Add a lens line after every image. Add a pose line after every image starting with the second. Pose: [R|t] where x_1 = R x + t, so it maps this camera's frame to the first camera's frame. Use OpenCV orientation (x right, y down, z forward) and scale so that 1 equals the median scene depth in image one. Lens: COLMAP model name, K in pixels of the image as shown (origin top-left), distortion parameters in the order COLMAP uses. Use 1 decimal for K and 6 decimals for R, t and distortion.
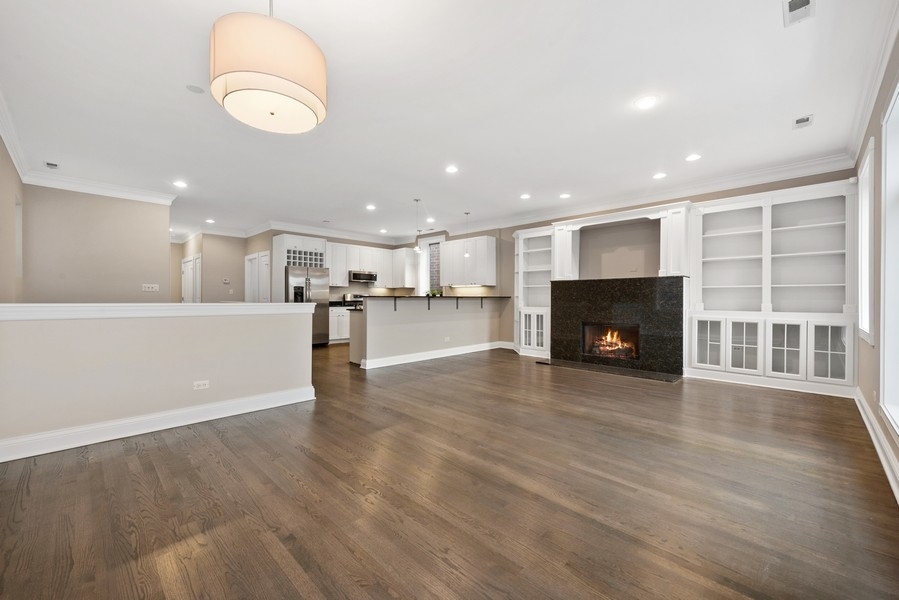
lens RADIAL K [[369.0, 0, 449.5], [0, 369.0, 300.0], [0, 0, 1]] dist [-0.000233, 0.000000]
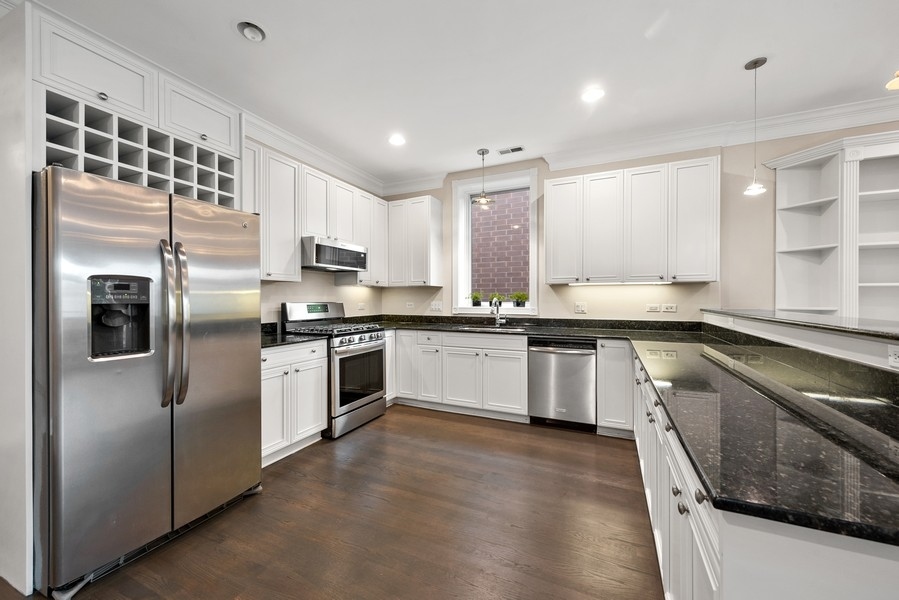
lens RADIAL K [[352.3, 0, 449.5], [0, 352.3, 300.0], [0, 0, 1]] dist [0.001982, 0.000354]
pose [[0.938073, -0.003458, 0.346421, -0.284200], [0.003710, 0.999993, -0.000062, -0.020276], [-0.346418, 0.001344, 0.938079, 0.700524]]
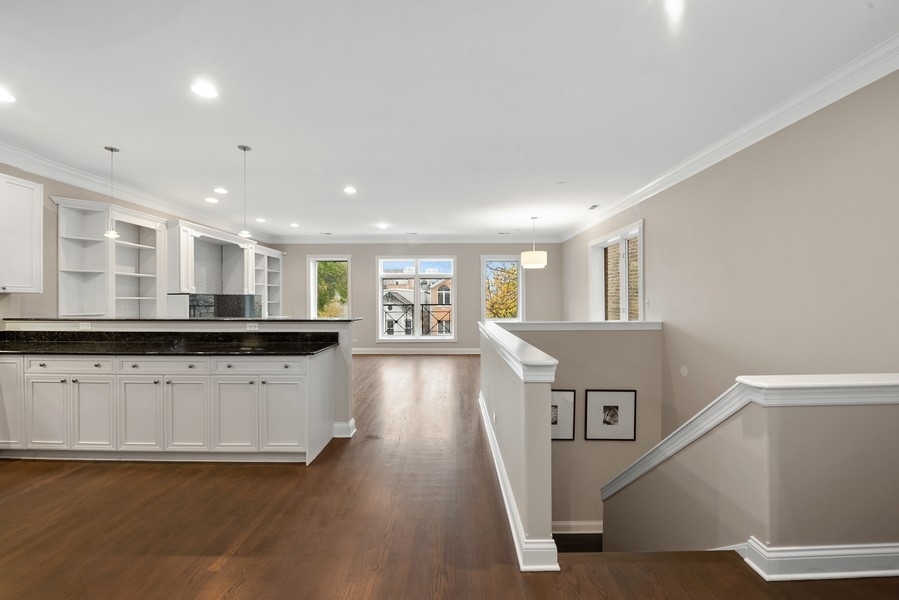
lens RADIAL K [[369.0, 0, 449.5], [0, 369.0, 300.0], [0, 0, 1]] dist [-0.000233, 0.000000]
pose [[-0.708349, -0.004244, 0.705850, -0.536081], [-0.001265, 0.999988, 0.004744, -0.032478], [-0.705861, 0.002467, -0.708346, 0.901266]]
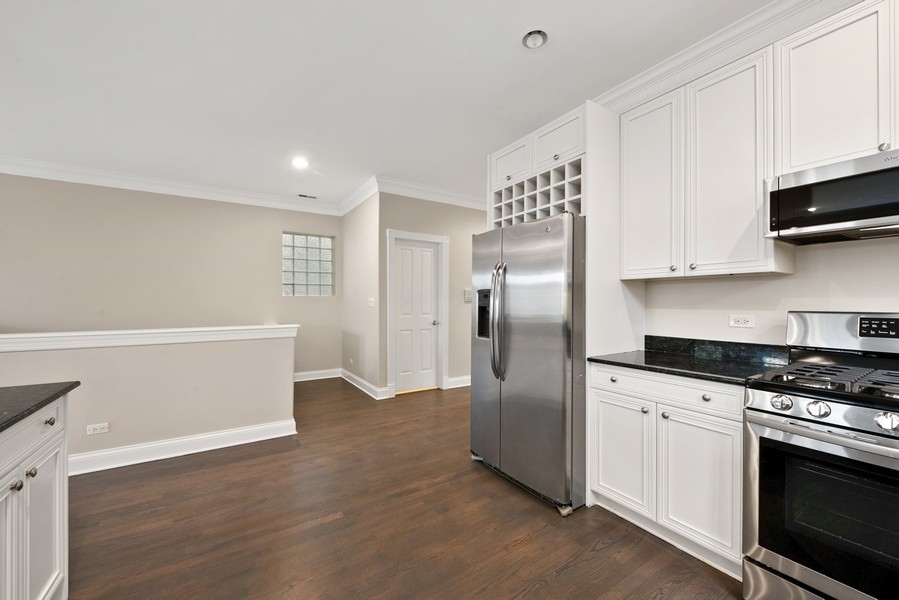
lens RADIAL K [[352.3, 0, 449.5], [0, 352.3, 300.0], [0, 0, 1]] dist [0.001982, 0.000354]
pose [[-0.216569, -0.004795, -0.976255, -0.073780], [-0.001441, 0.999988, -0.004592, -0.023193], [0.976266, 0.000413, -0.216574, 0.973489]]
